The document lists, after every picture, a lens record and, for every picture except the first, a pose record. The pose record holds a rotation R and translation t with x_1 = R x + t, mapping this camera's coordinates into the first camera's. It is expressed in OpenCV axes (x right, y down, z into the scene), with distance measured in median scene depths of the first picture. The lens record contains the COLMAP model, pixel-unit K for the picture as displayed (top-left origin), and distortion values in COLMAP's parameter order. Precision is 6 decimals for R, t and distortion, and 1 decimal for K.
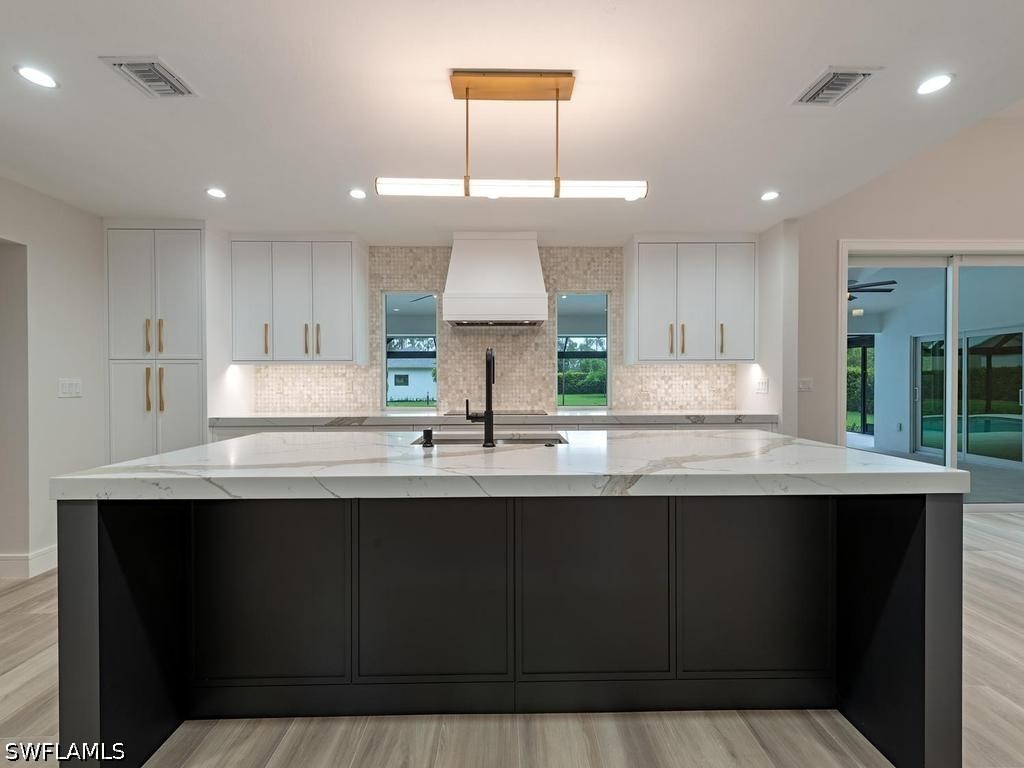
lens RADIAL K [[412.9, 0, 512.0], [0, 412.9, 384.0], [0, 0, 1]] dist [0.011070, -0.000098]
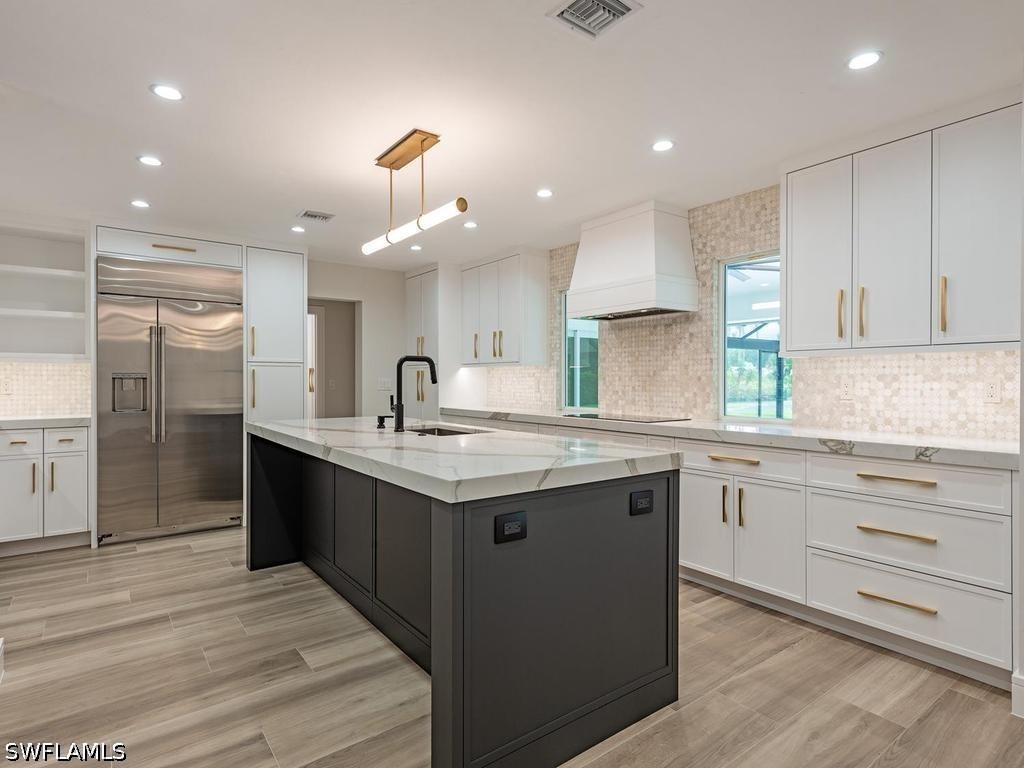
lens RADIAL K [[542.0, 0, 512.0], [0, 542.0, 384.0], [0, 0, 1]] dist [0.003928, -0.000206]
pose [[0.589271, 0.009473, -0.807880, 0.687565], [-0.009393, 0.999944, 0.004874, -0.004749], [0.807881, 0.004716, 0.589327, 0.126656]]
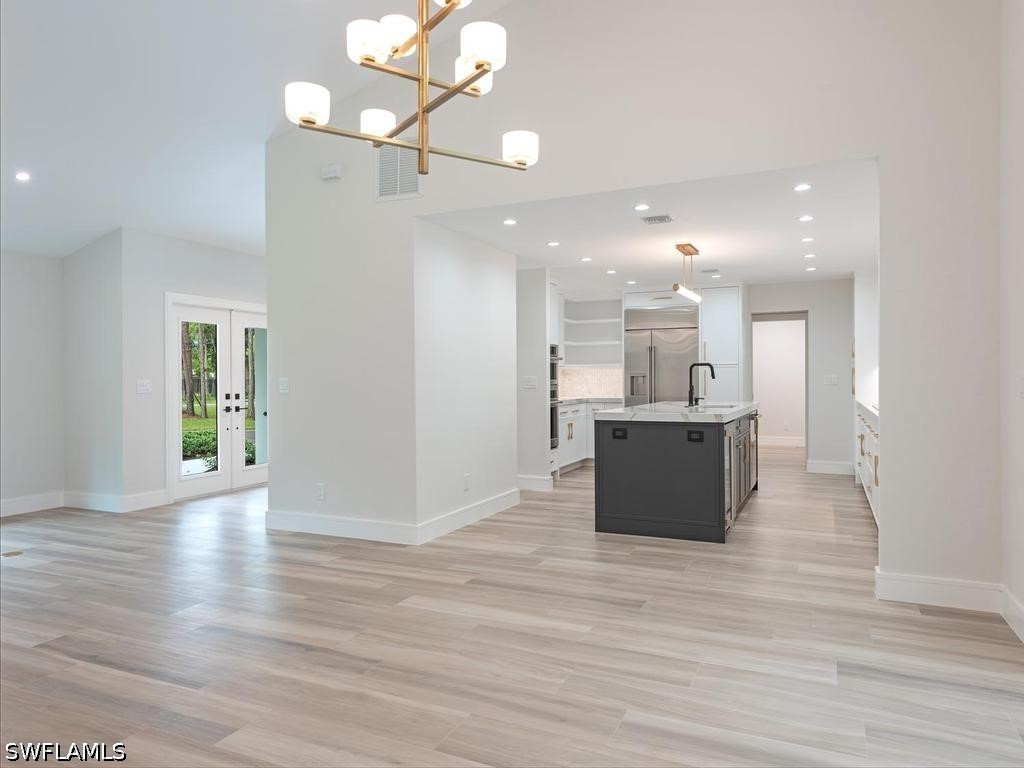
lens RADIAL K [[672.0, 0, 512.0], [0, 672.0, 384.0], [0, 0, 1]] dist [0.004412, 0.001388]
pose [[-0.427717, 0.008198, -0.903875, 1.720201], [-0.003391, 0.999937, 0.010674, -0.003536], [0.903906, 0.007631, -0.427663, 0.797804]]
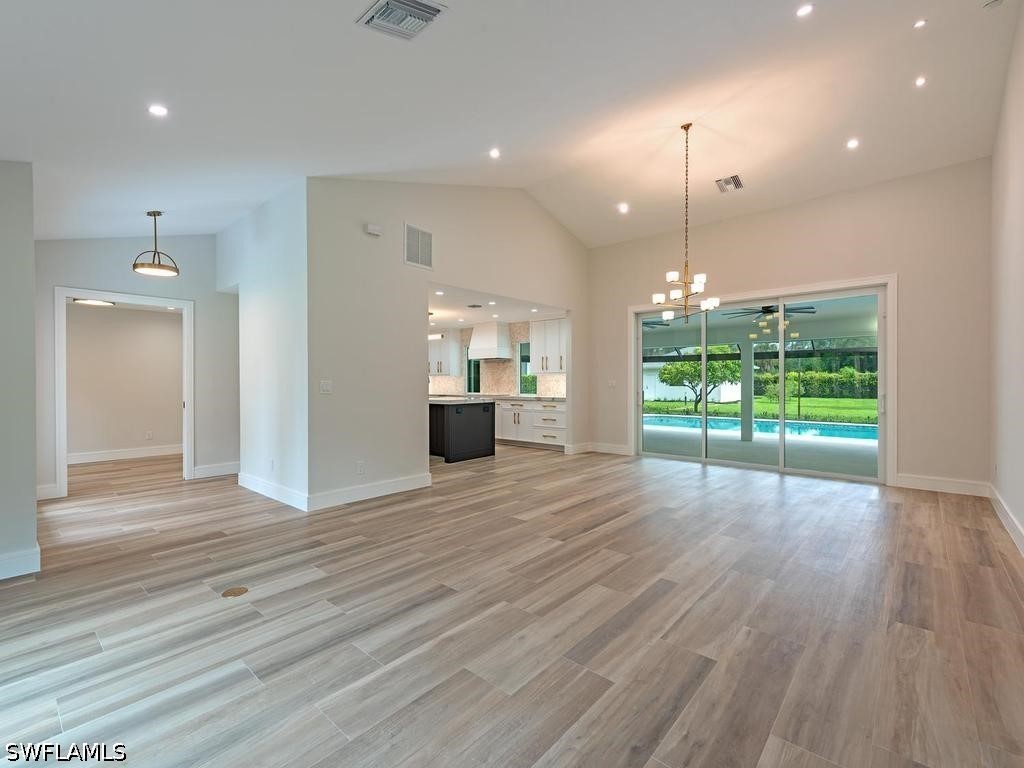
lens RADIAL K [[454.5, 0, 512.0], [0, 454.5, 384.0], [0, 0, 1]] dist [-0.000242, -0.000074]
pose [[0.736014, 0.005187, -0.676946, 1.780325], [-0.008584, 0.999962, -0.001671, 0.007264], [0.676912, 0.007041, 0.736031, -0.851918]]
